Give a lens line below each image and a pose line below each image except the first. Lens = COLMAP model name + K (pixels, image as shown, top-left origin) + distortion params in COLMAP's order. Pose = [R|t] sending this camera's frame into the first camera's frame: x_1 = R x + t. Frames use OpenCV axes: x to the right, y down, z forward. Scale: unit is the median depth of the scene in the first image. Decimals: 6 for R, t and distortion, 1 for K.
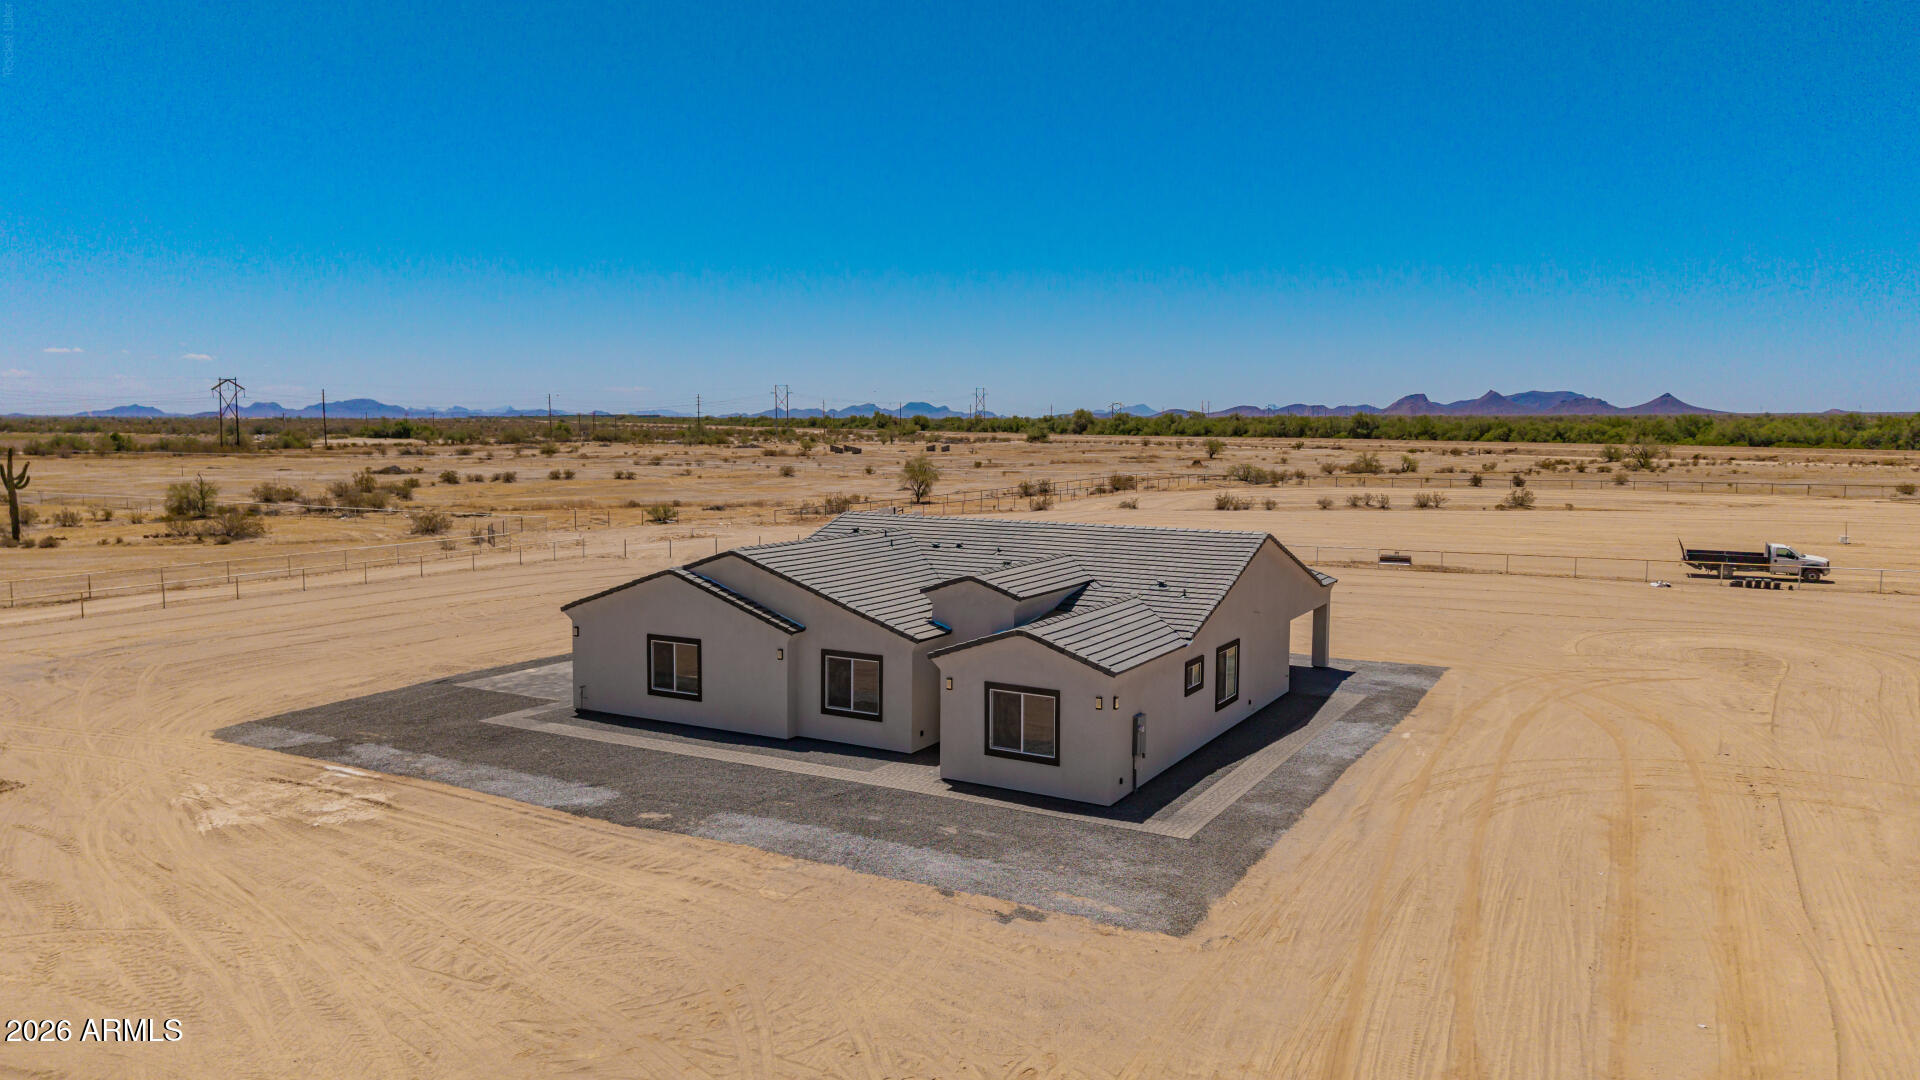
lens RADIAL K [[1290.7, 0, 957.5], [0, 1290.7, 539.9], [0, 0, 1]] dist [0.044651, -0.051173]
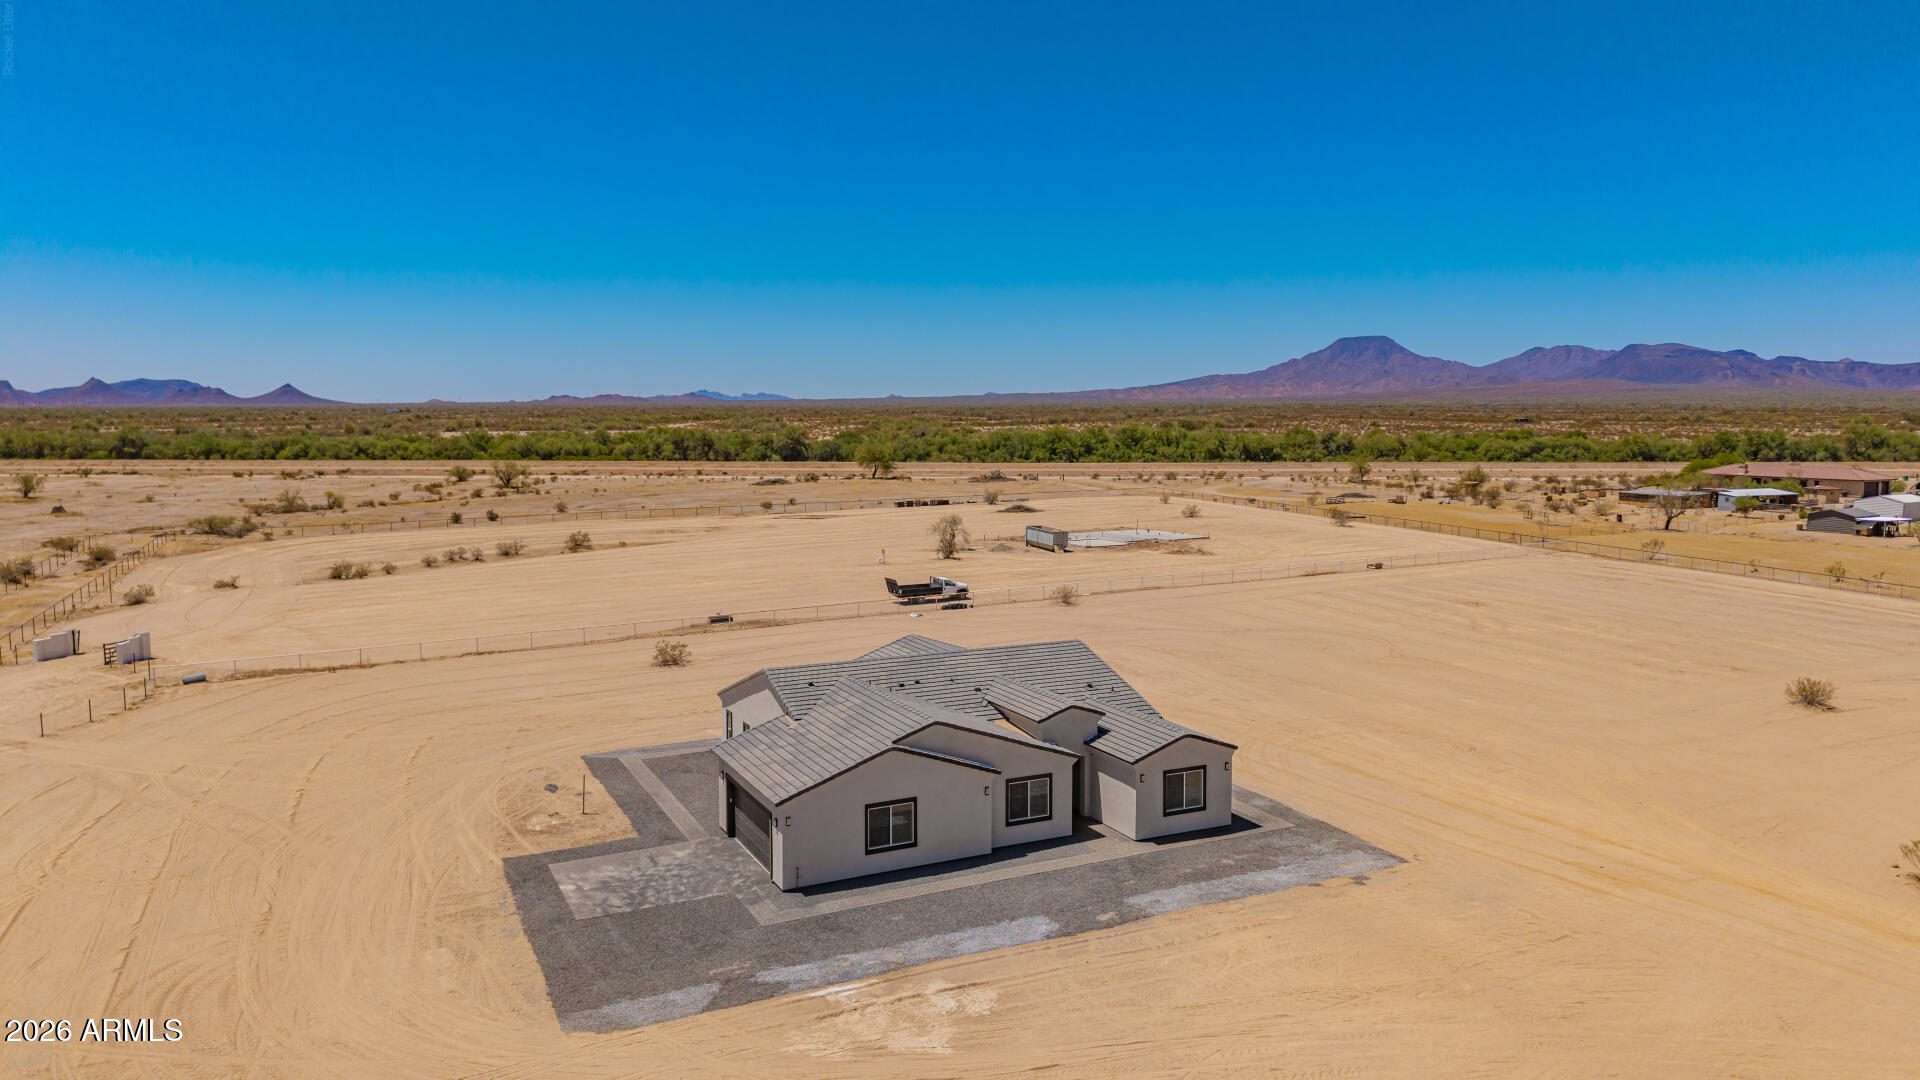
lens RADIAL K [[1276.0, 0, 961.3], [0, 1276.0, 536.6], [0, 0, 1]] dist [0.042431, -0.050684]
pose [[0.559310, -0.085069, 0.824582, -1.254879], [0.080060, 0.995614, 0.048409, -0.246425], [-0.825084, 0.038940, 0.563667, 0.276875]]
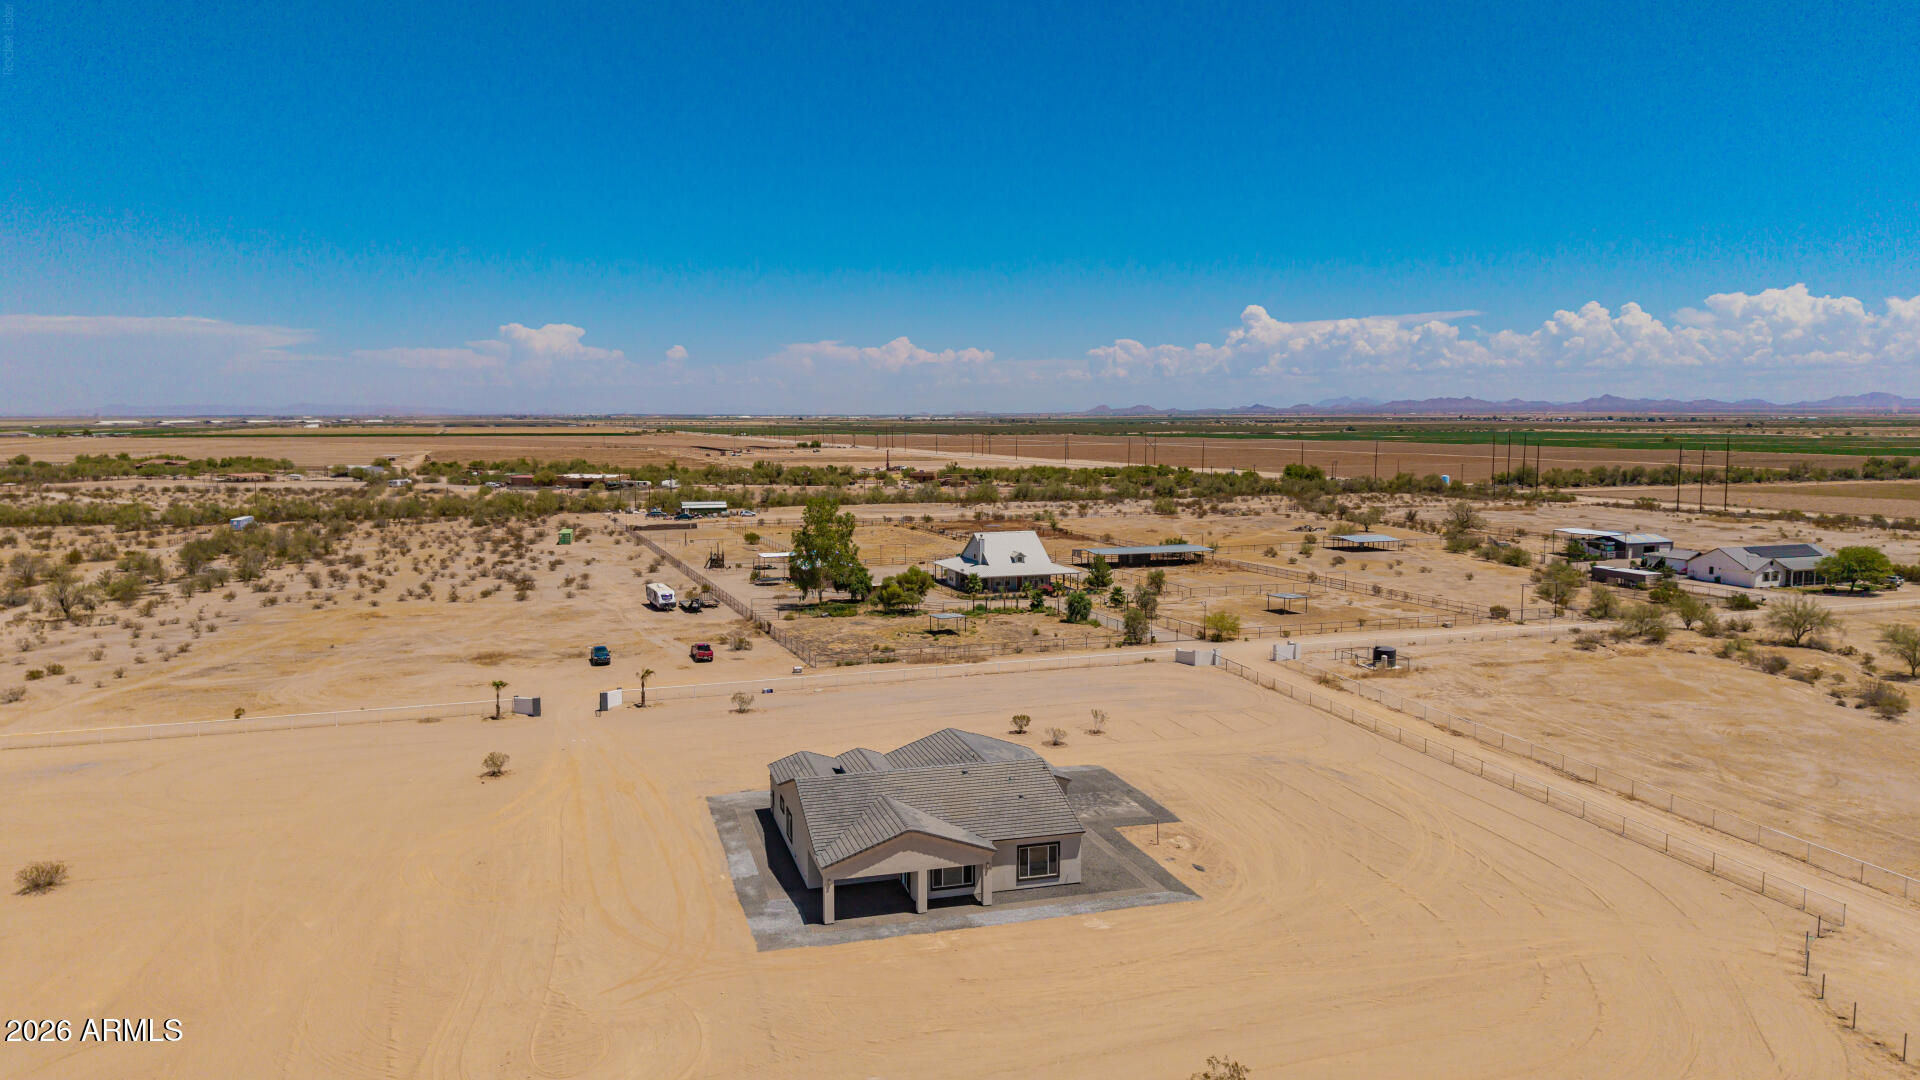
lens RADIAL K [[1291.2, 0, 971.1], [0, 1291.2, 541.8], [0, 0, 1]] dist [0.047554, -0.052875]
pose [[-0.687569, 0.068919, -0.722841, 1.640437], [-0.071530, 0.984215, 0.161879, -0.786646], [0.722587, 0.163008, -0.671786, 2.779422]]
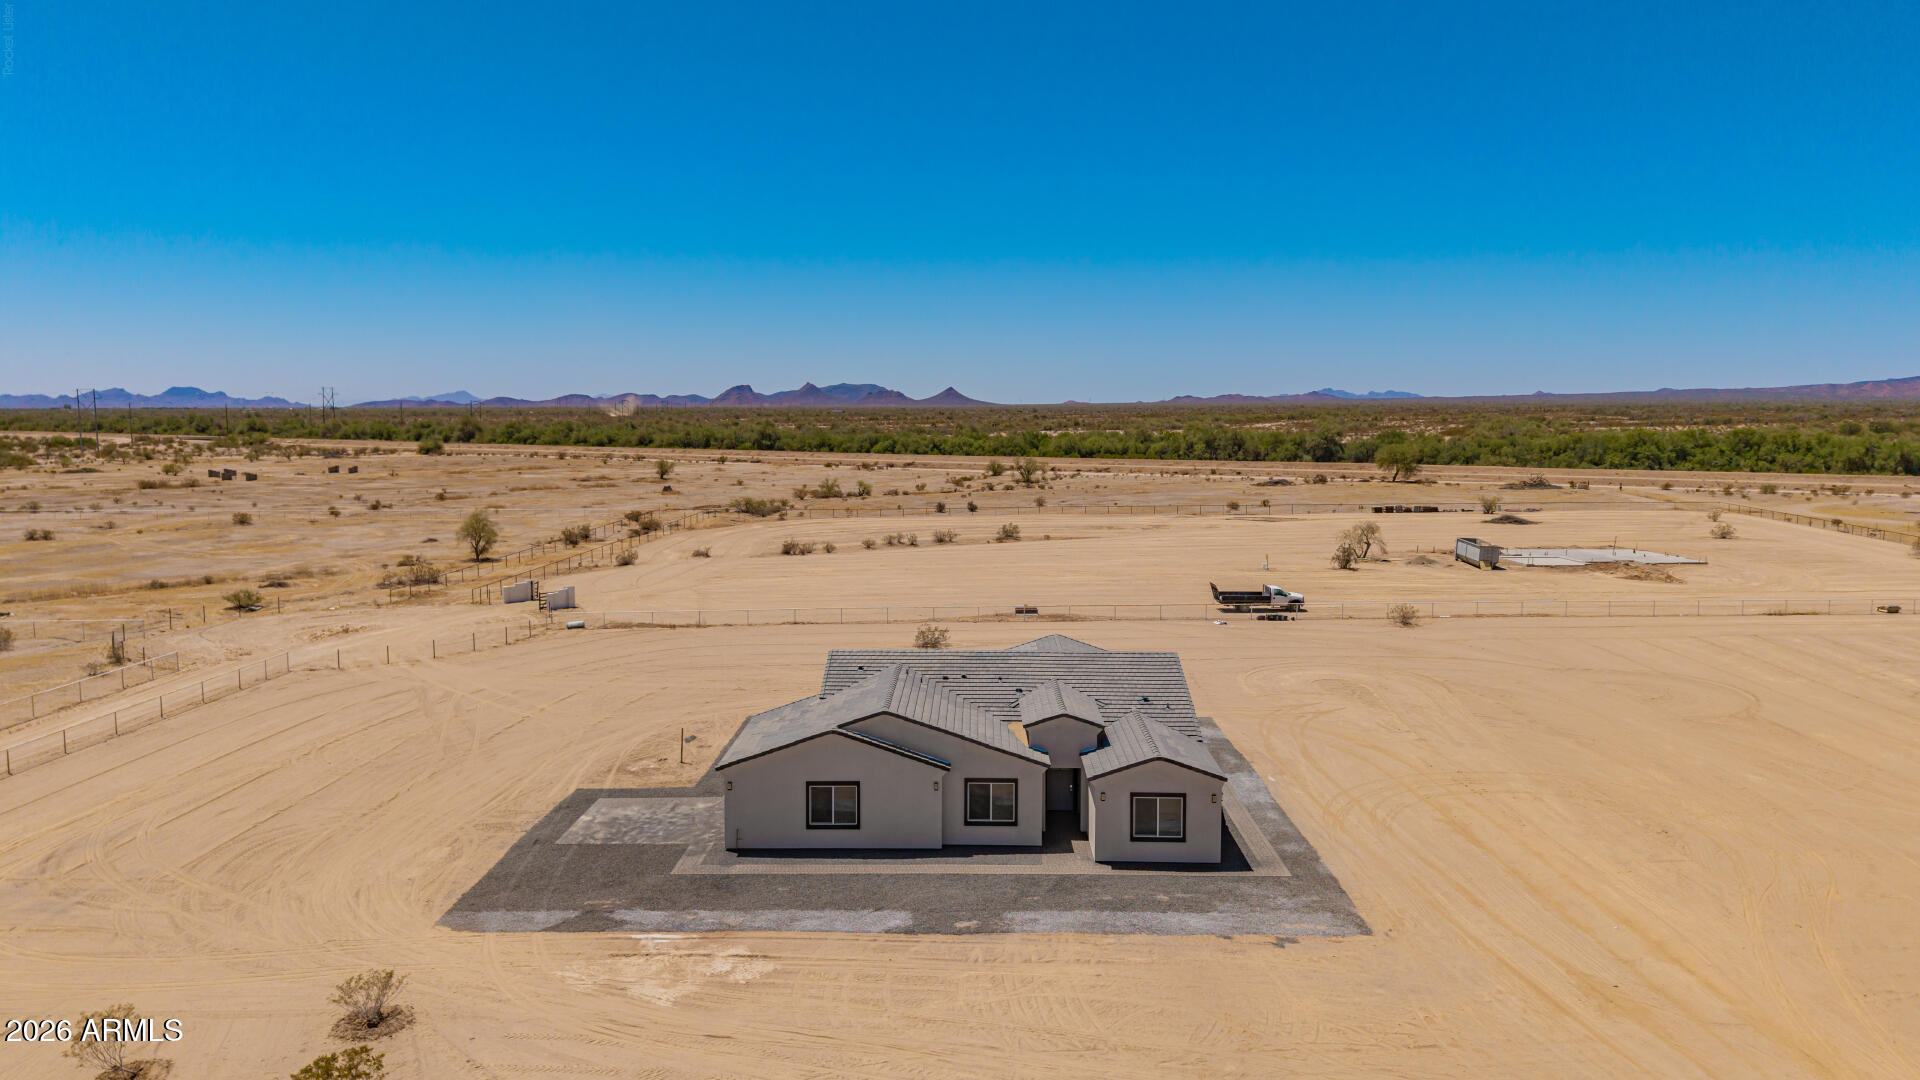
lens RADIAL K [[1282.2, 0, 960.0], [0, 1282.2, 540.0], [0, 0, 1]] dist [0.049459, -0.060441]
pose [[0.875530, -0.050845, 0.480480, -0.767774], [0.046673, 0.998697, 0.020634, -0.199968], [-0.480903, 0.004360, 0.876763, -0.190032]]
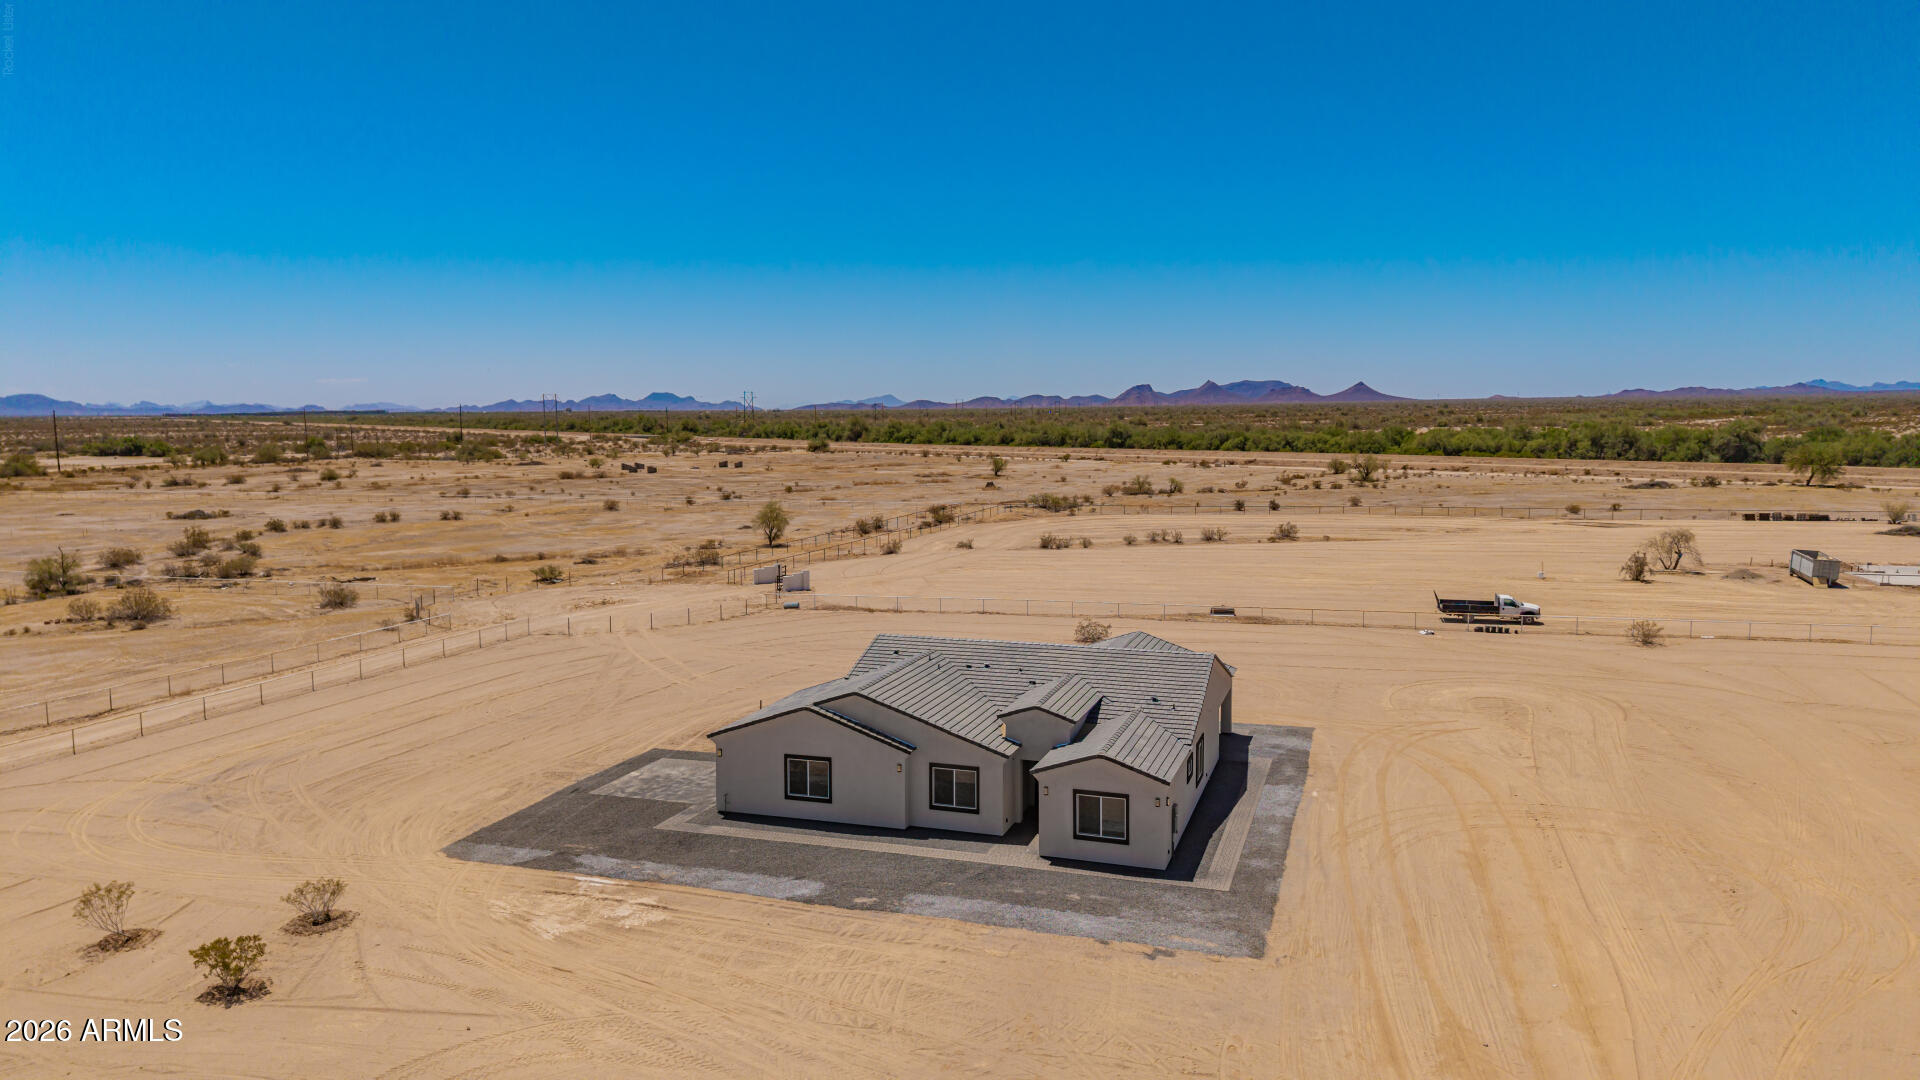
lens RADIAL K [[1276.0, 0, 961.3], [0, 1276.0, 536.6], [0, 0, 1]] dist [0.042431, -0.050684]
pose [[0.980644, -0.027614, 0.193844, -0.340415], [0.026514, 0.999614, 0.008269, -0.173659], [-0.193998, -0.002969, 0.980997, -0.360872]]
